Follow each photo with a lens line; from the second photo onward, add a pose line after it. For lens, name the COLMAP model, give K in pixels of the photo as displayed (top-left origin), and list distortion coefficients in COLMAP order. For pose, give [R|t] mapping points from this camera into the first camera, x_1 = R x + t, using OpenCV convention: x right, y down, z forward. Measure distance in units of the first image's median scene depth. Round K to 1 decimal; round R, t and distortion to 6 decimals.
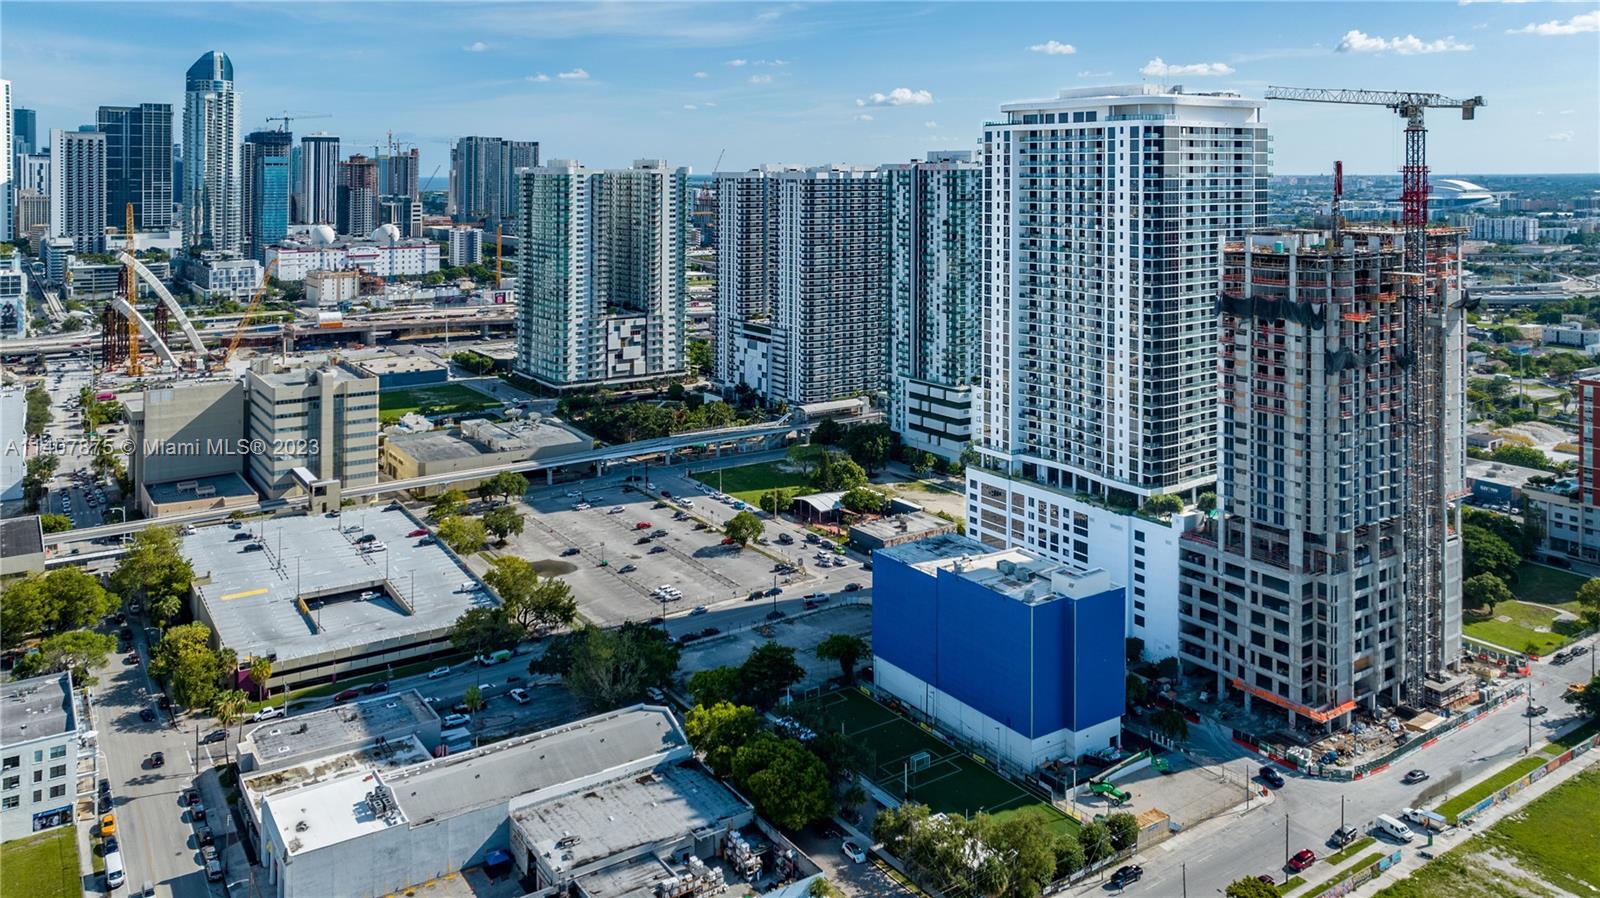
lens RADIAL K [[1204.4, 0, 752.8], [0, 1204.4, 150.9], [0, 0, 1]] dist [0.000147, -0.001223]
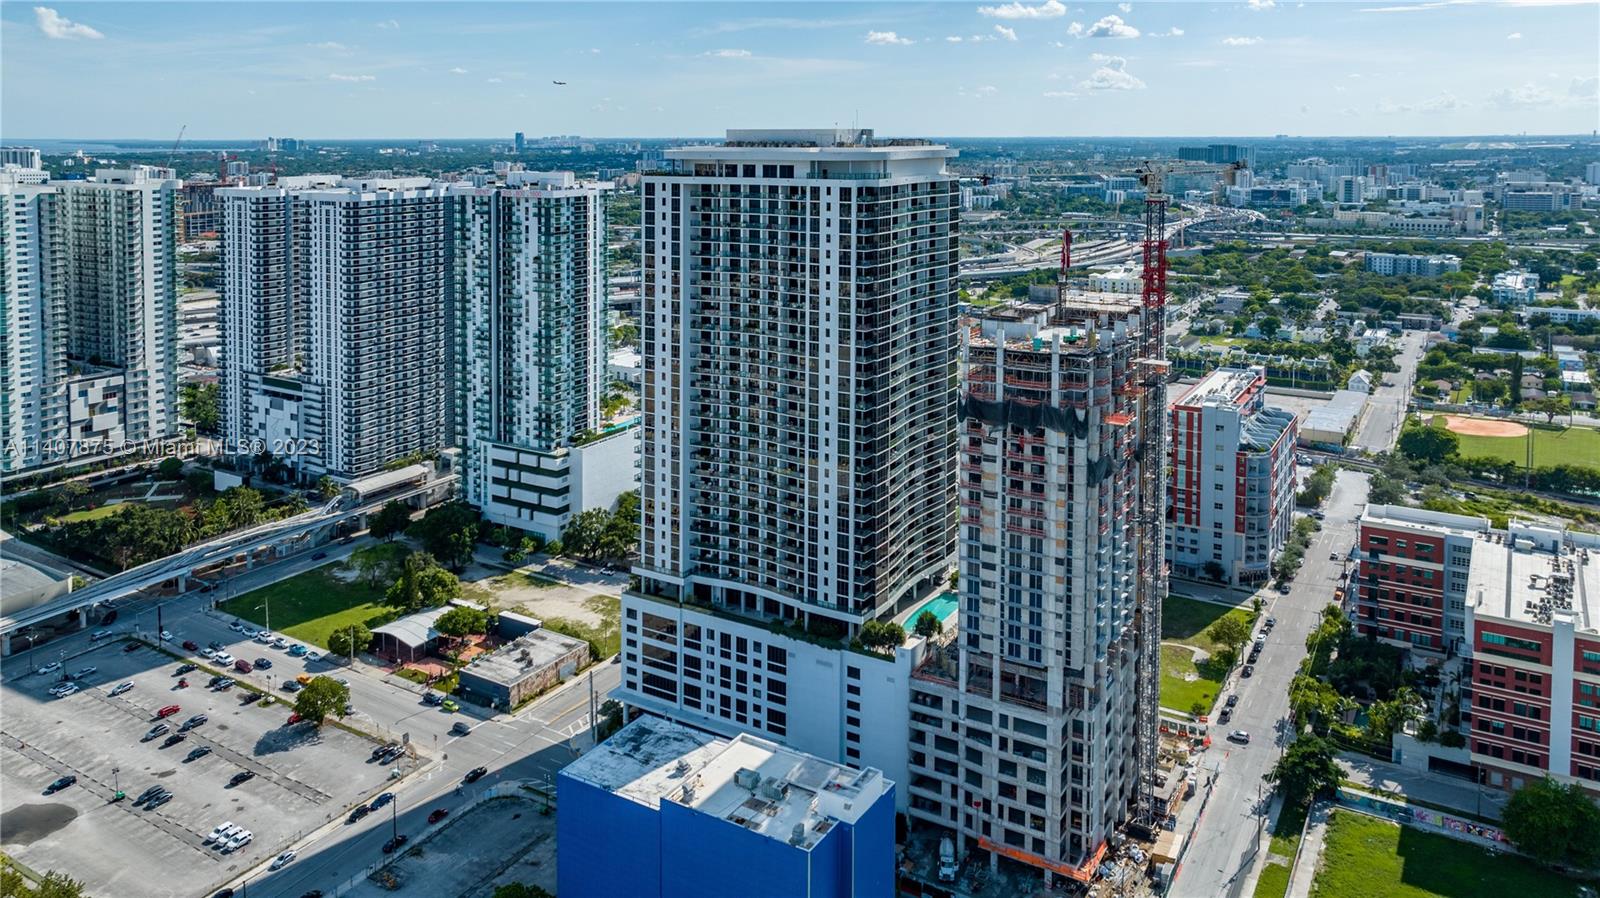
lens RADIAL K [[1208.2, 0, 754.5], [0, 1208.2, 161.3], [0, 0, 1]] dist [-0.011186, 0.006567]
pose [[0.908635, -0.013645, 0.417368, -0.070243], [-0.002988, 0.999228, 0.039174, -0.055973], [-0.417581, -0.036842, 0.907893, 0.206221]]
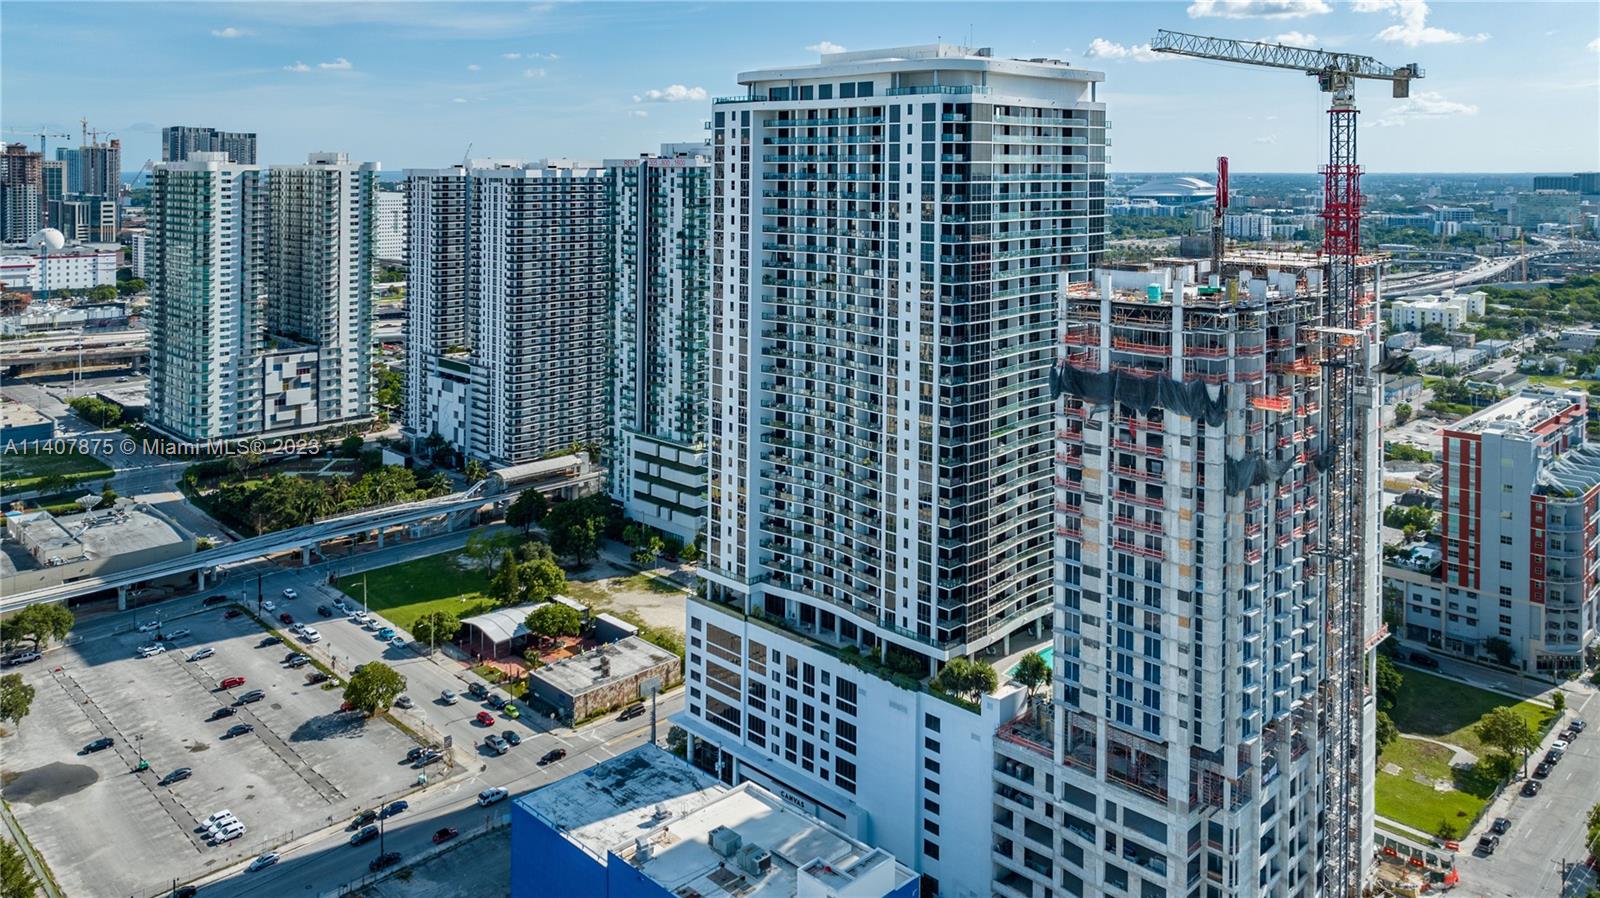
lens RADIAL K [[1208.2, 0, 754.5], [0, 1208.2, 161.3], [0, 0, 1]] dist [-0.011186, 0.006567]
pose [[0.982194, 0.002861, 0.187846, 0.076063], [-0.005166, 0.999917, 0.011785, 0.003246], [-0.187796, -0.012546, 0.982128, 0.283419]]
